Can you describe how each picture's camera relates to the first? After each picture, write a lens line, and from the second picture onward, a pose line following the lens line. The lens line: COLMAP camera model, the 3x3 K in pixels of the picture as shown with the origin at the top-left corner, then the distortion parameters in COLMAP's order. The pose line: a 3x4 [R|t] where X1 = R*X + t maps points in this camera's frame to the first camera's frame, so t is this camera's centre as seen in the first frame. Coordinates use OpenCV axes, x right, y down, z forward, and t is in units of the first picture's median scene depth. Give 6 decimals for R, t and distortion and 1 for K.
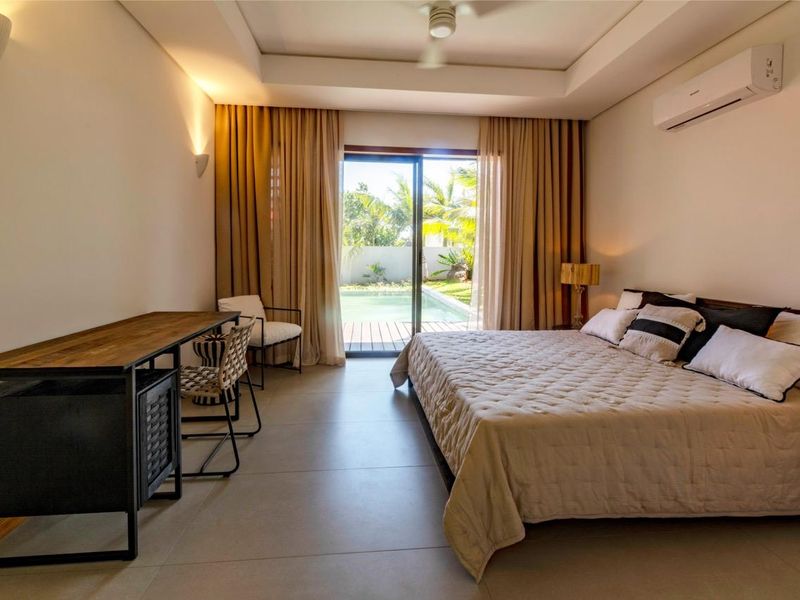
lens RADIAL K [[373.6, 0, 398.6], [0, 373.6, 298.0], [0, 0, 1]] dist [-0.001922, 0.000646]
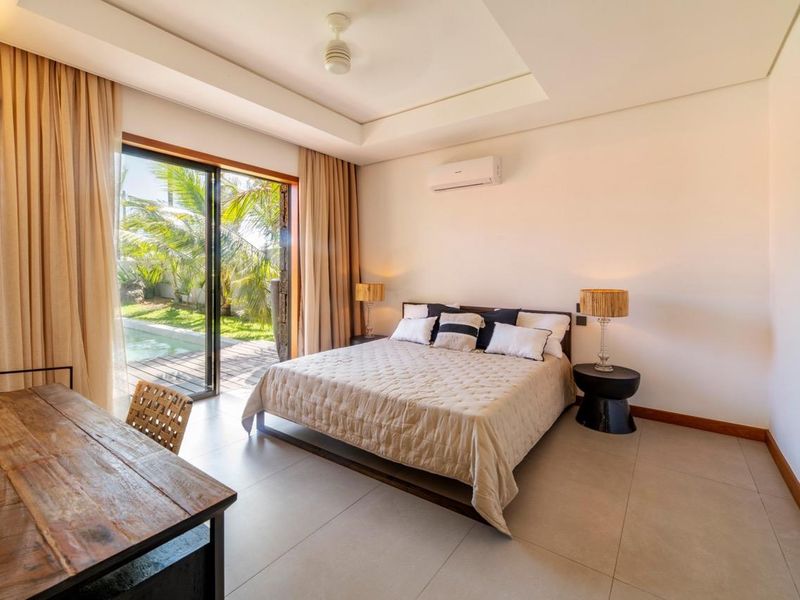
lens RADIAL K [[373.6, 0, 380.2], [0, 373.6, 301.4], [0, 0, 1]] dist [-0.001922, 0.000646]
pose [[0.674509, -0.063529, 0.735528, -0.626373], [0.082451, 0.996540, 0.010462, -0.072104], [-0.733648, 0.053589, 0.677413, 0.250126]]
